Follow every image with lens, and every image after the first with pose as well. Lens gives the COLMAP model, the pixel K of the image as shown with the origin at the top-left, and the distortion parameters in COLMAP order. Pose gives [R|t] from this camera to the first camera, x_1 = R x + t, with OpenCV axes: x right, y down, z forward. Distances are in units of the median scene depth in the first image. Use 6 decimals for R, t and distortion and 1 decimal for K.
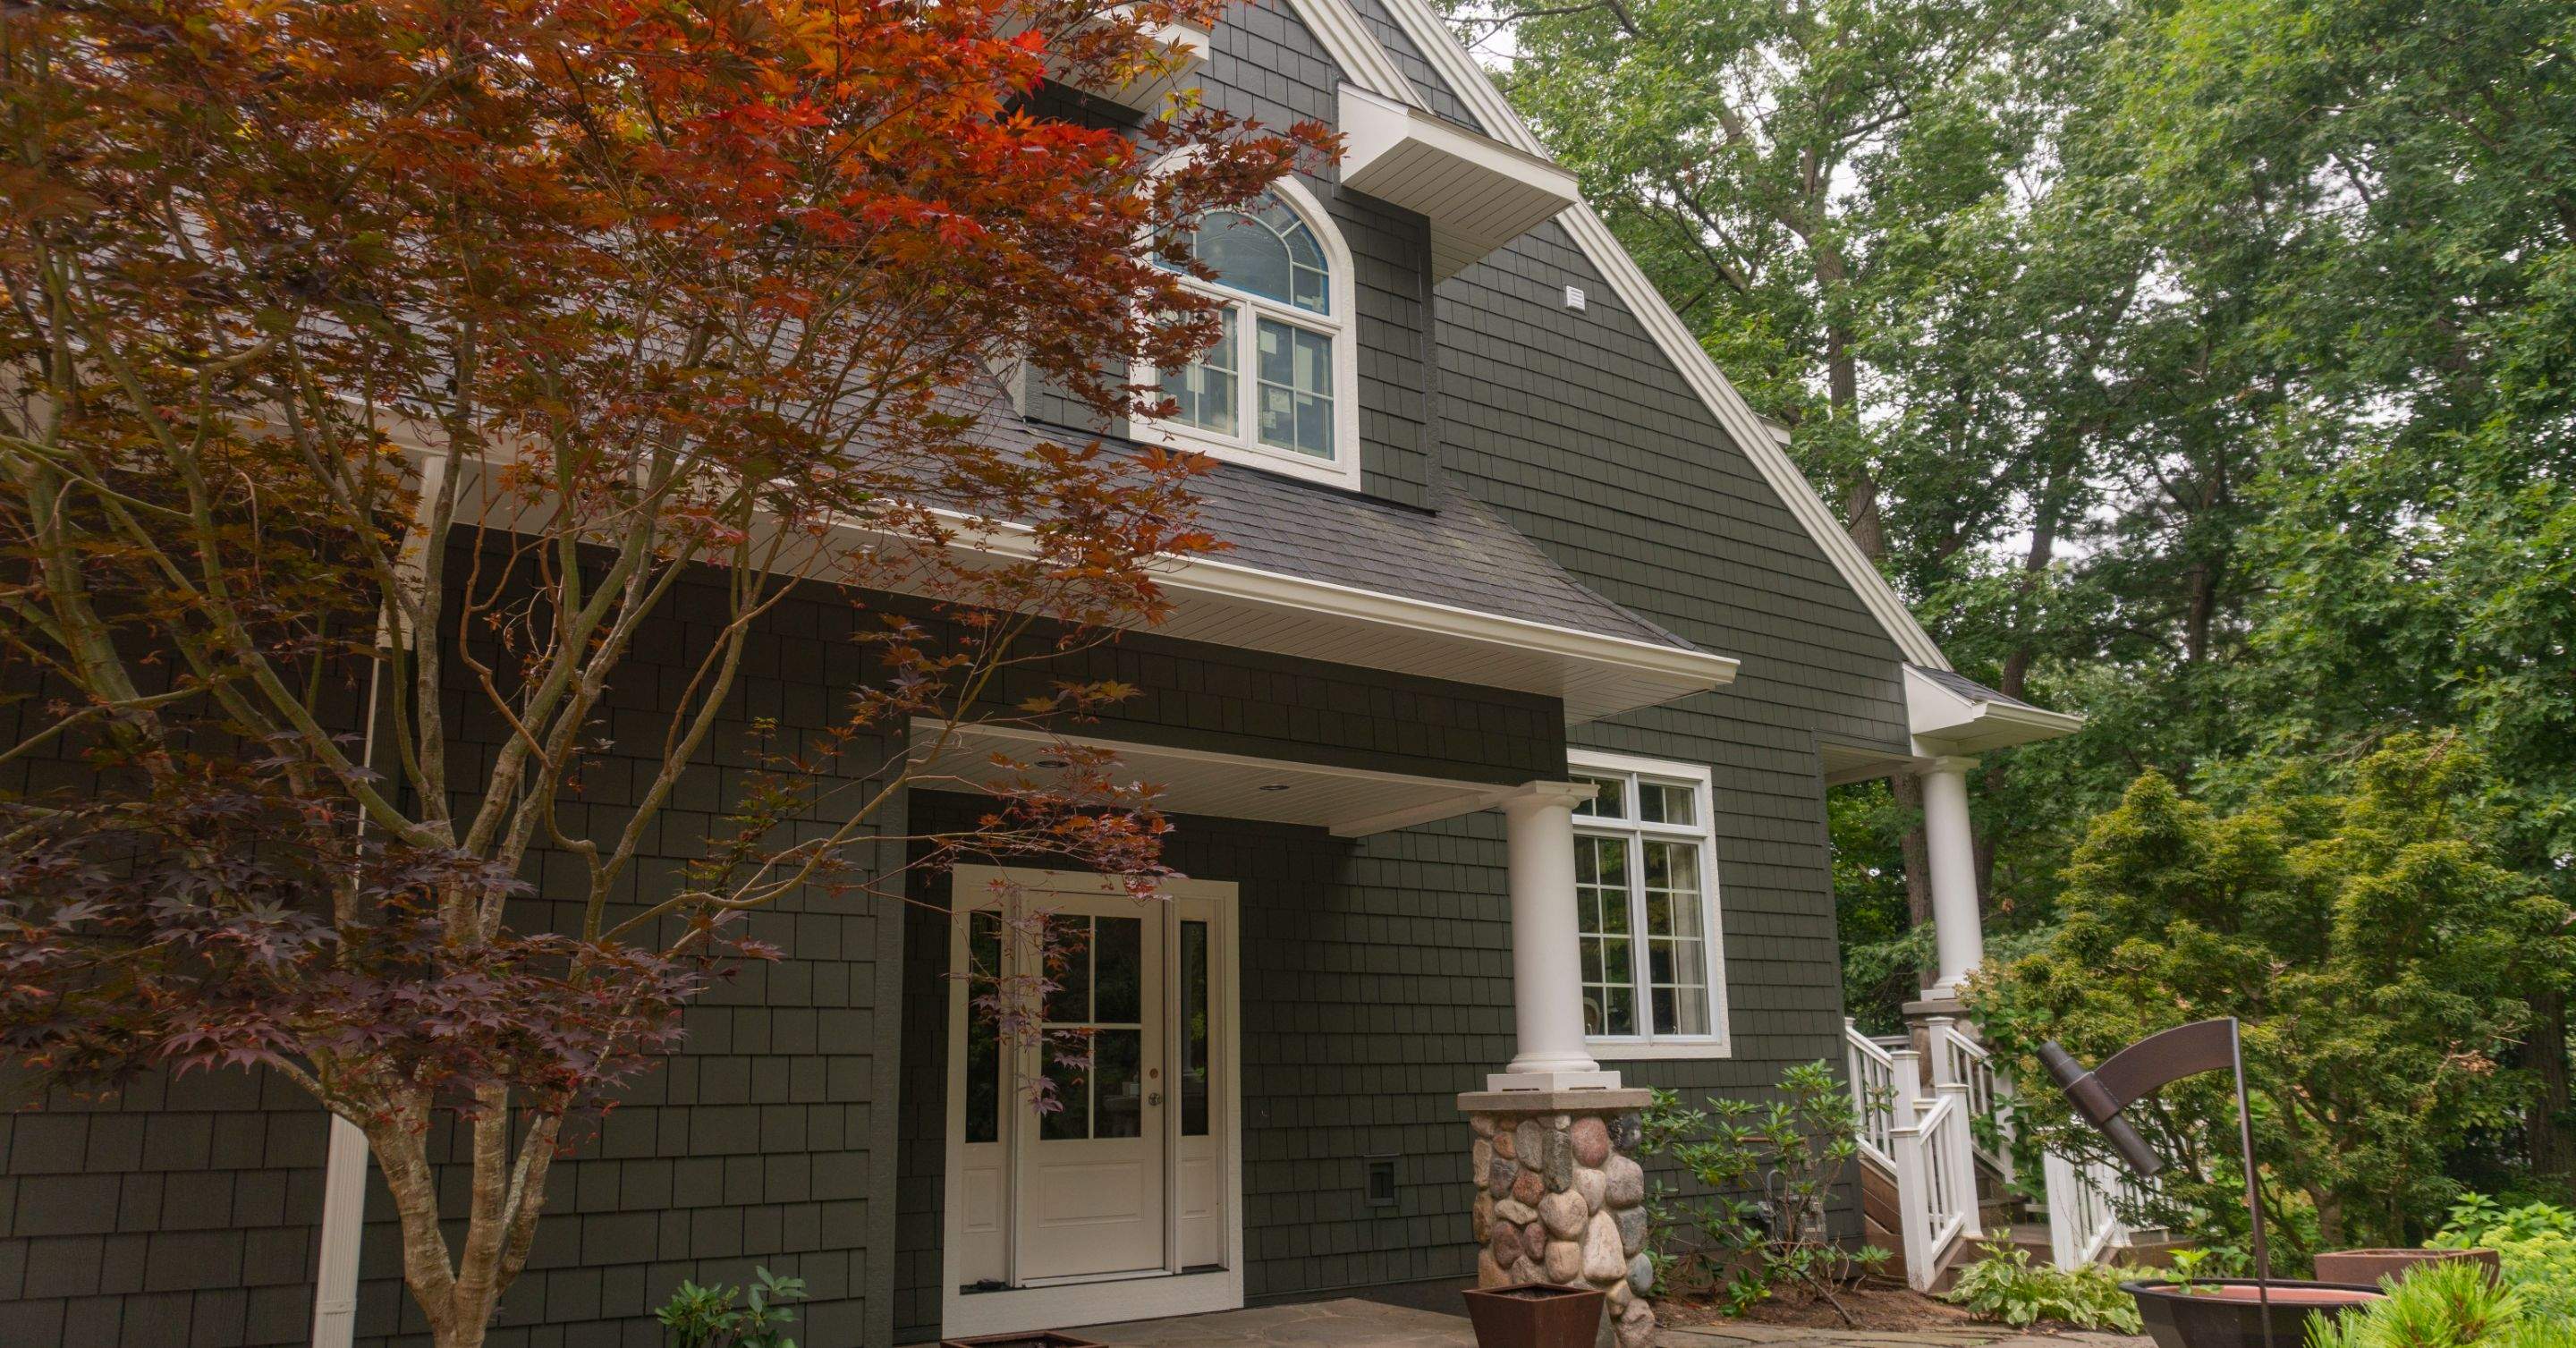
lens RADIAL K [[1739.8, 0, 1296.6], [0, 1739.8, 706.7], [0, 0, 1]] dist [-0.022040, 0.001845]
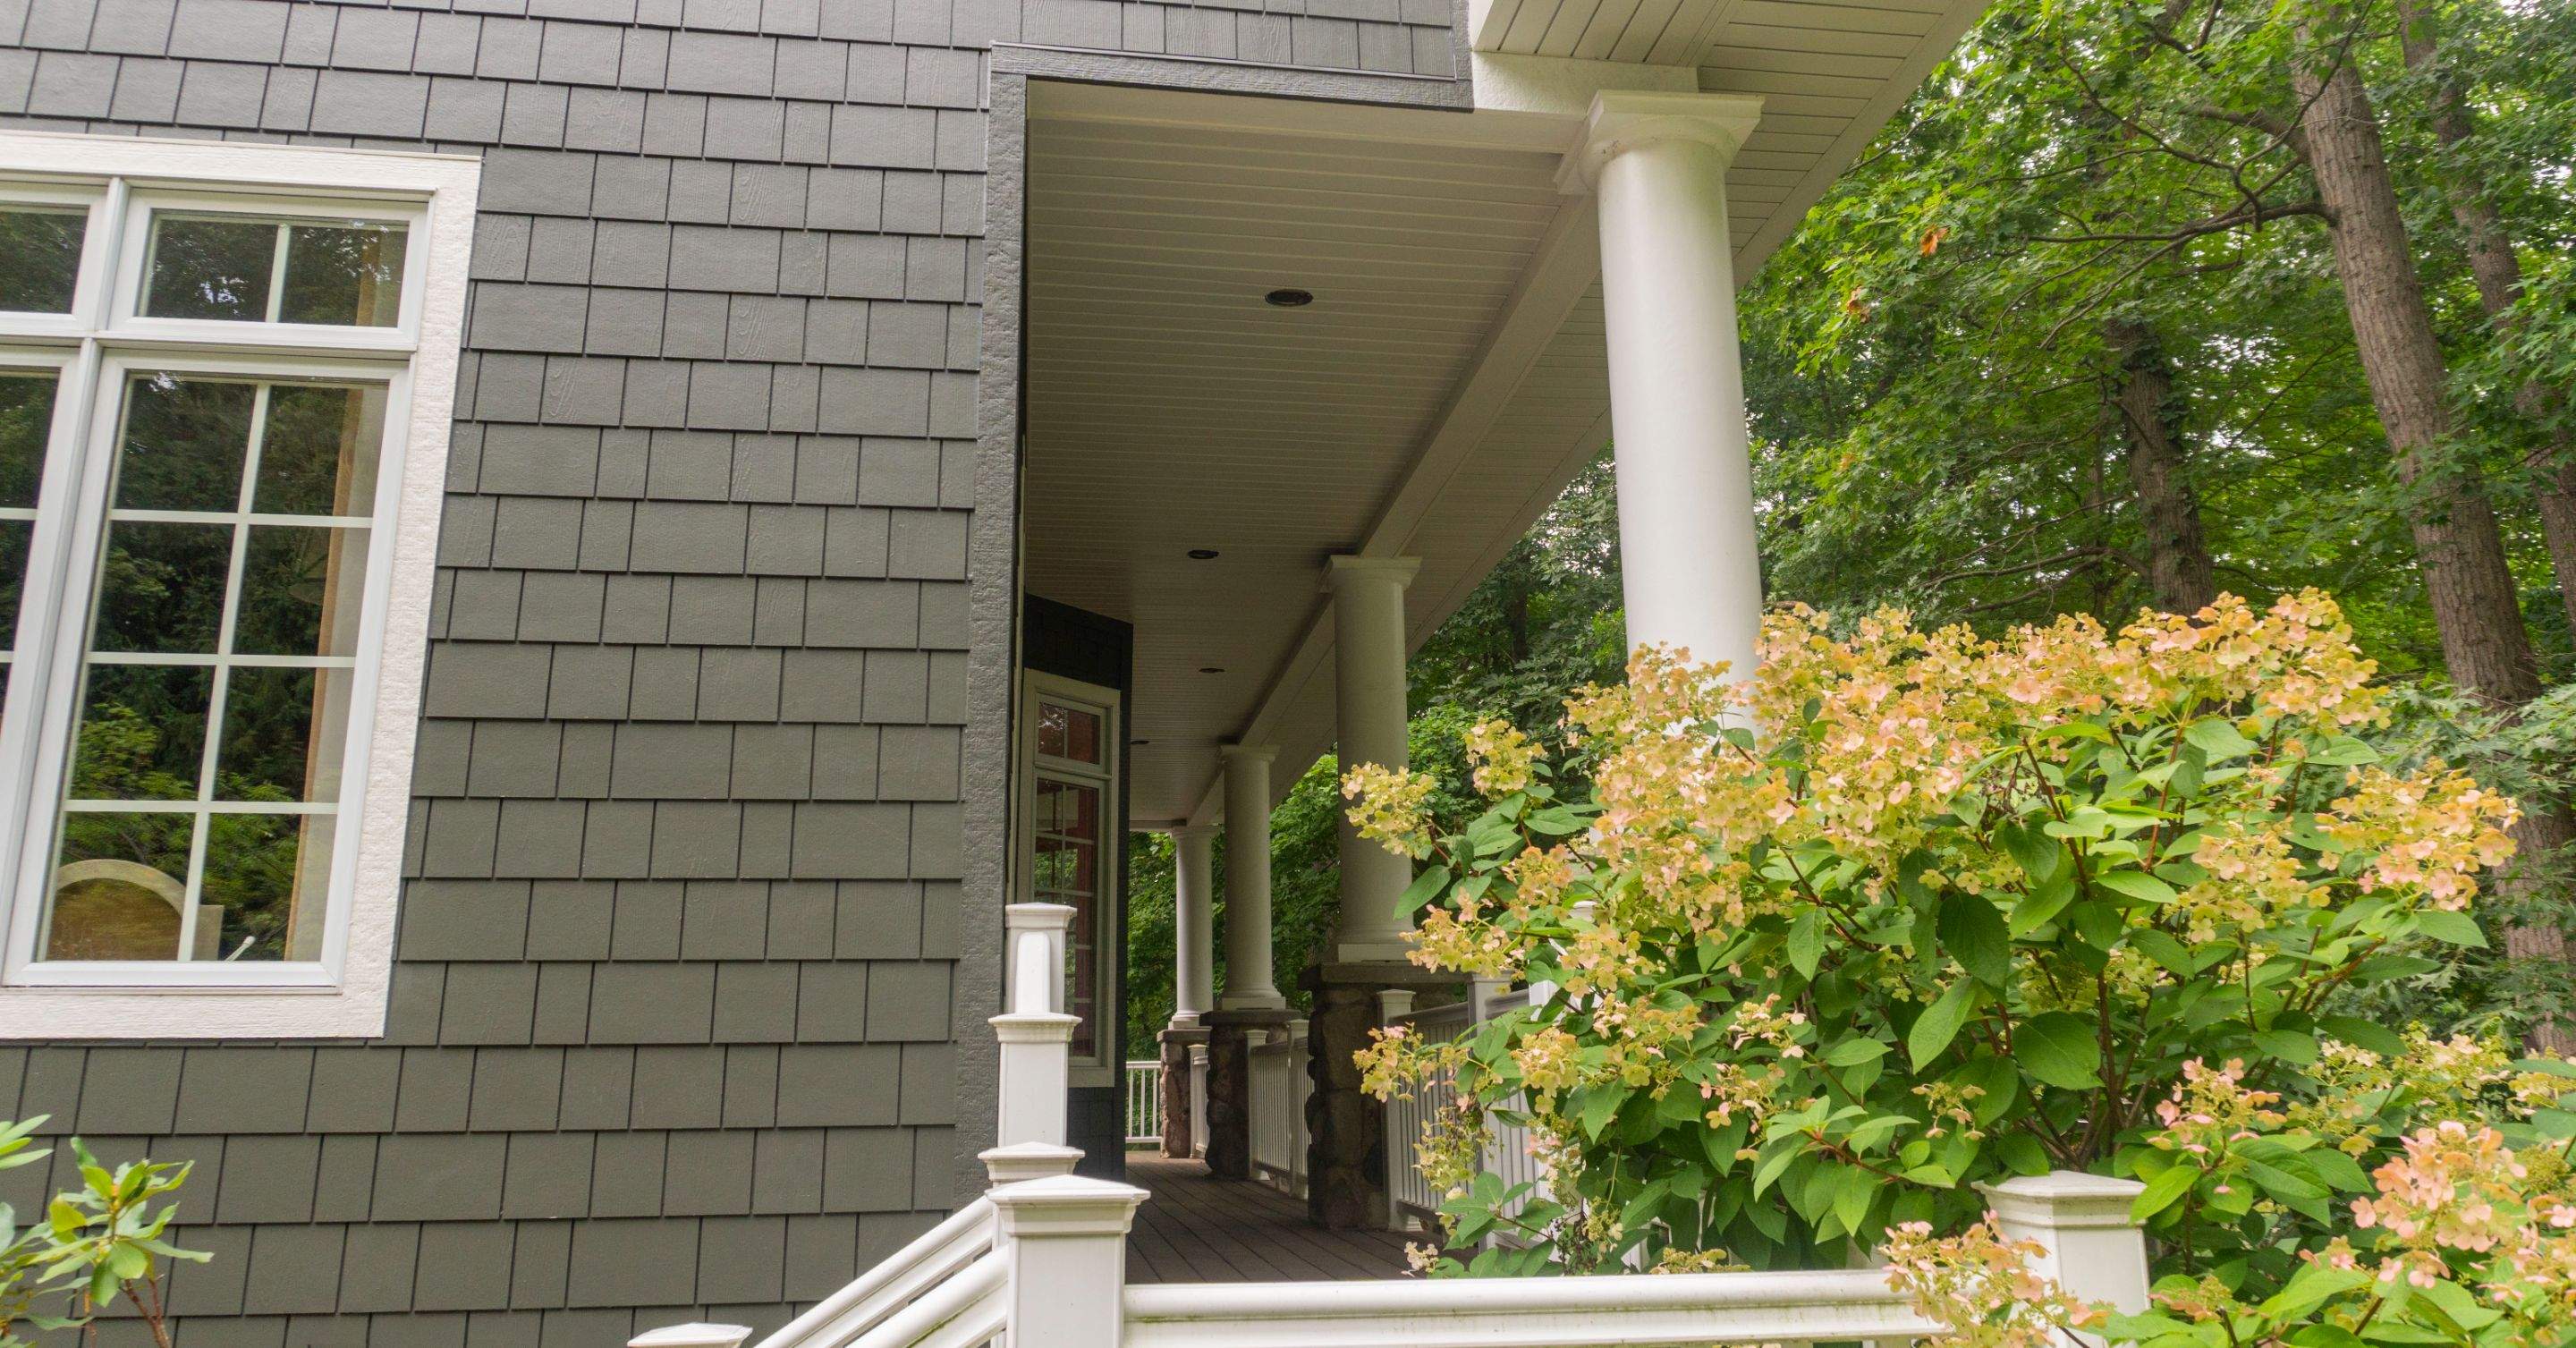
lens RADIAL K [[1789.6, 0, 1297.1], [0, 1789.6, 657.5], [0, 0, 1]] dist [-0.001480, 0.066879]
pose [[0.886335, -0.100438, -0.452021, 0.596176], [0.095648, 0.994851, -0.033505, 0.177874], [0.453059, -0.013538, 0.891378, 0.869952]]
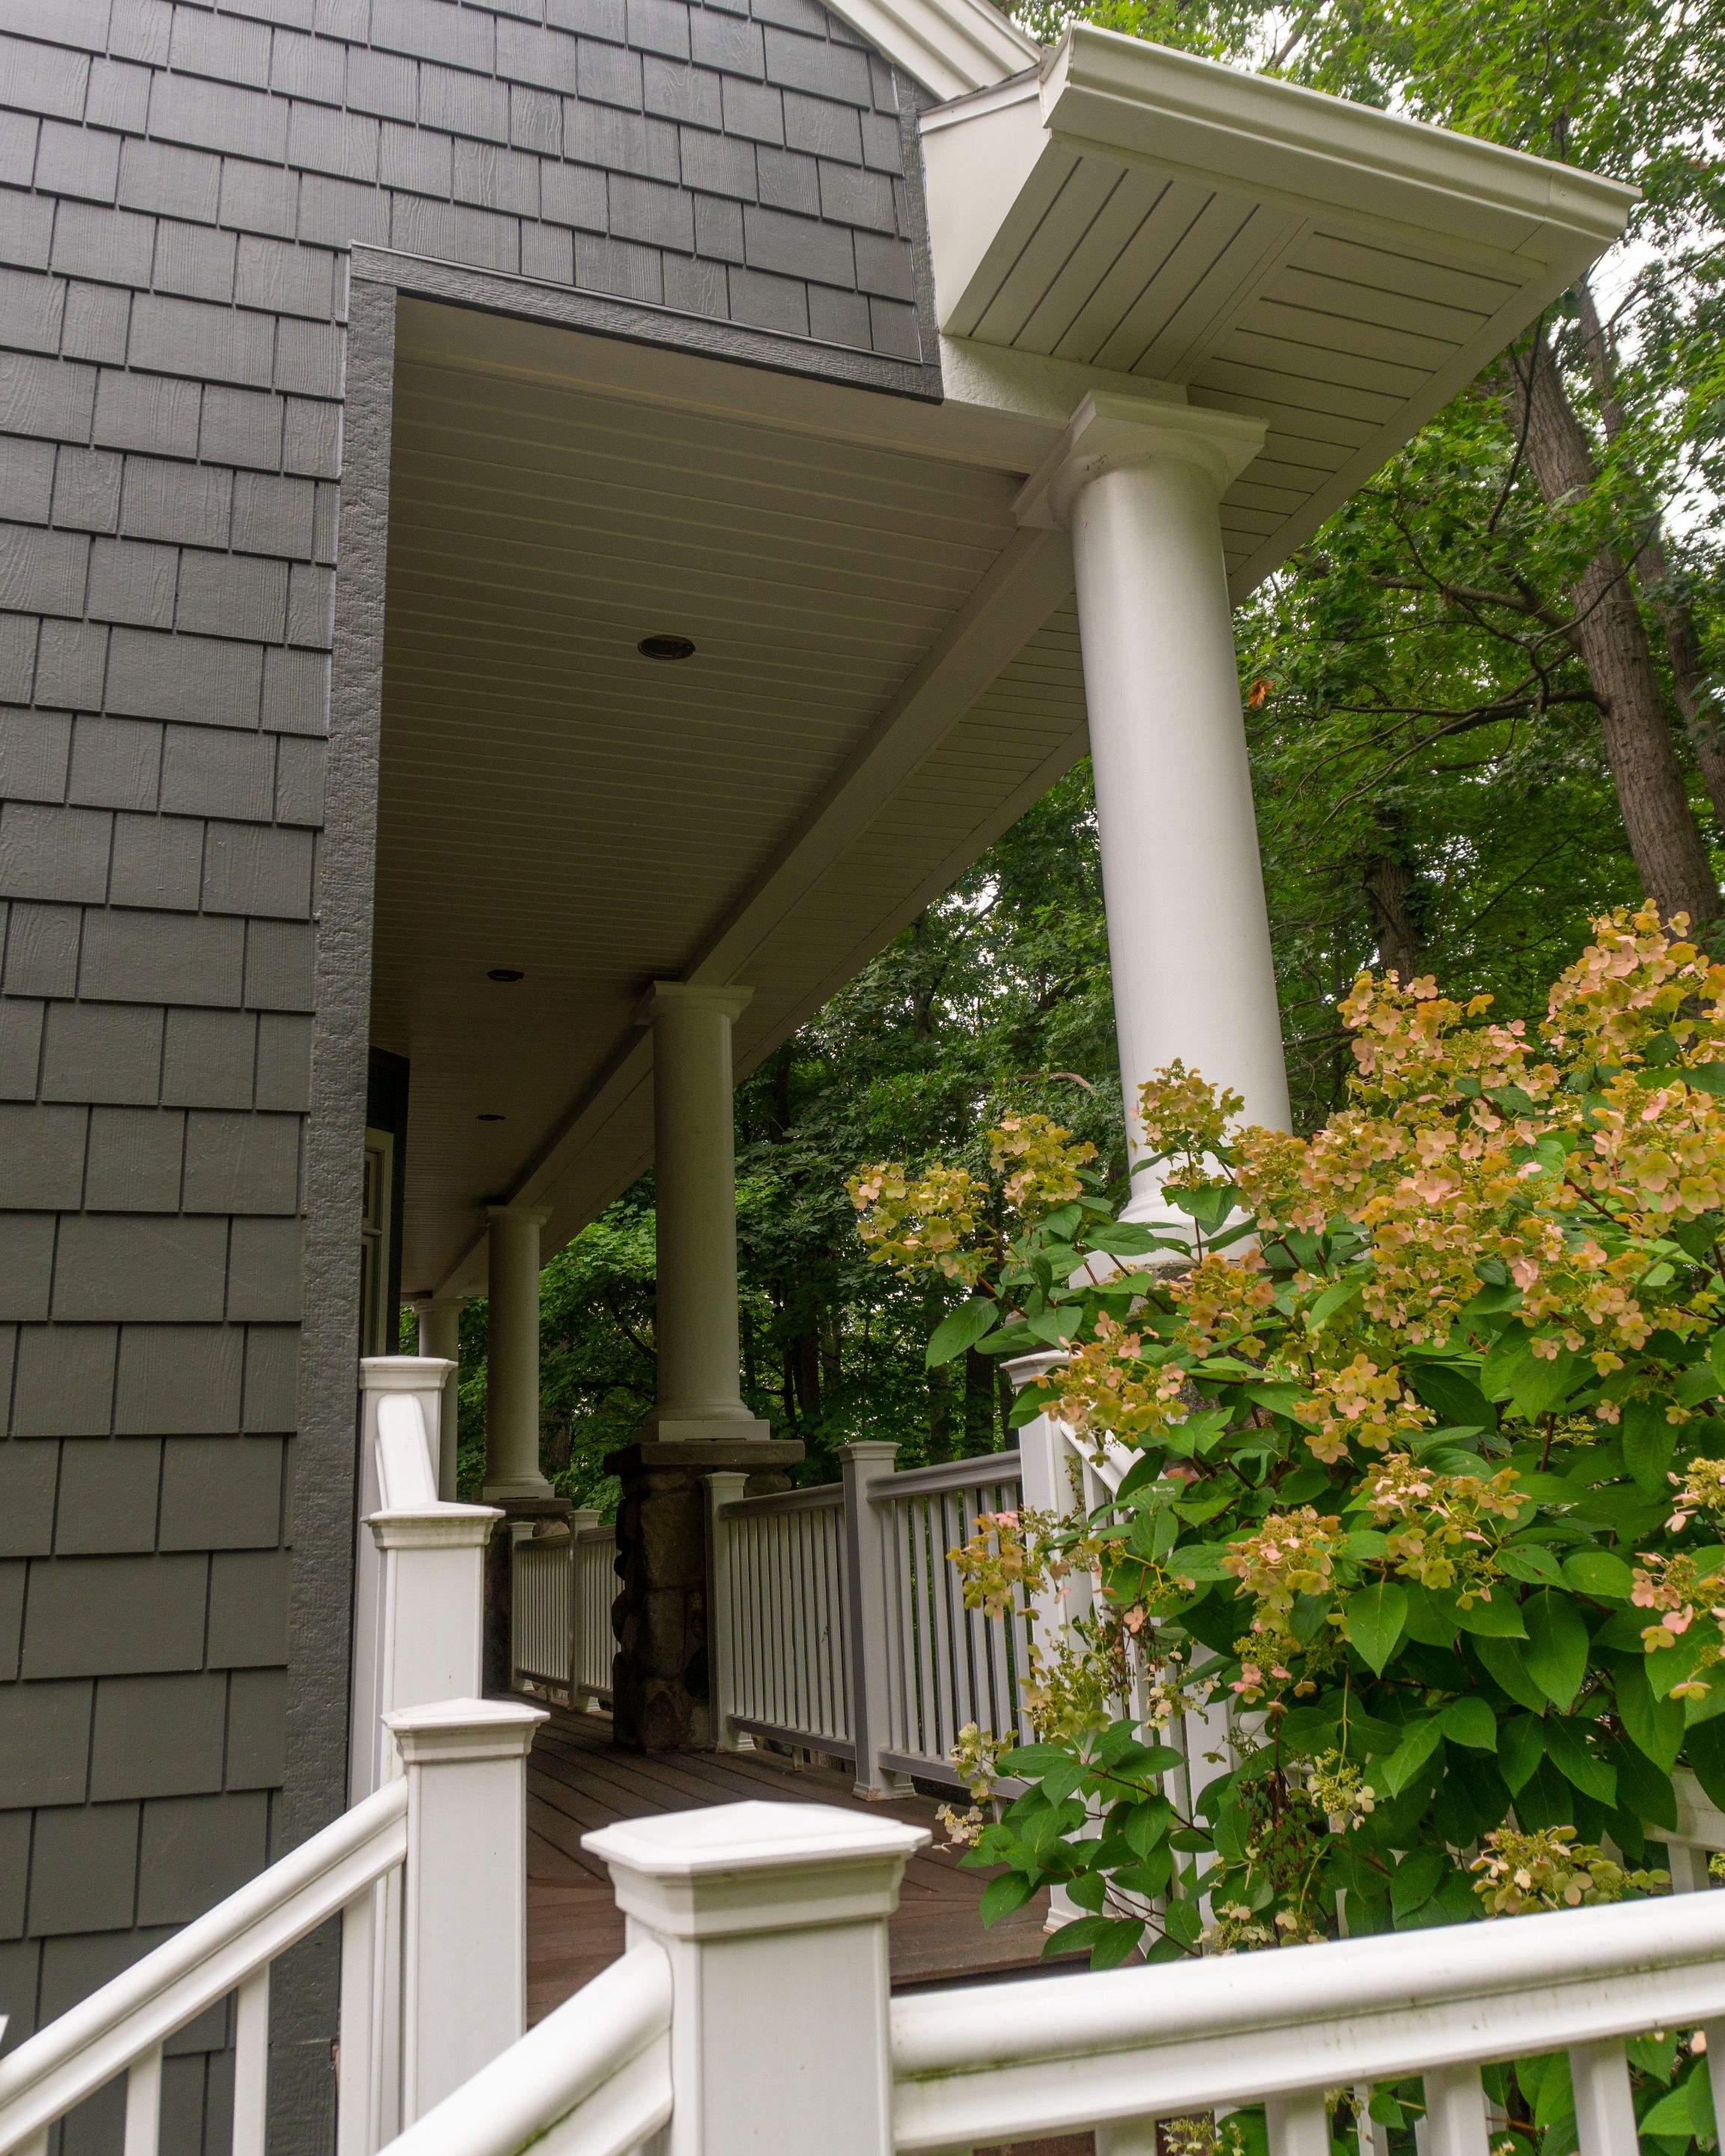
lens RADIAL K [[1774.7, 0, 862.5], [0, 1774.7, 1078.0], [0, 0, 1]] dist [-0.003792, 0.016021]
pose [[0.960124, -0.093423, -0.263503, 0.514427], [0.082296, 0.995199, -0.052978, 0.189418], [0.267187, 0.029181, 0.963203, 0.934994]]
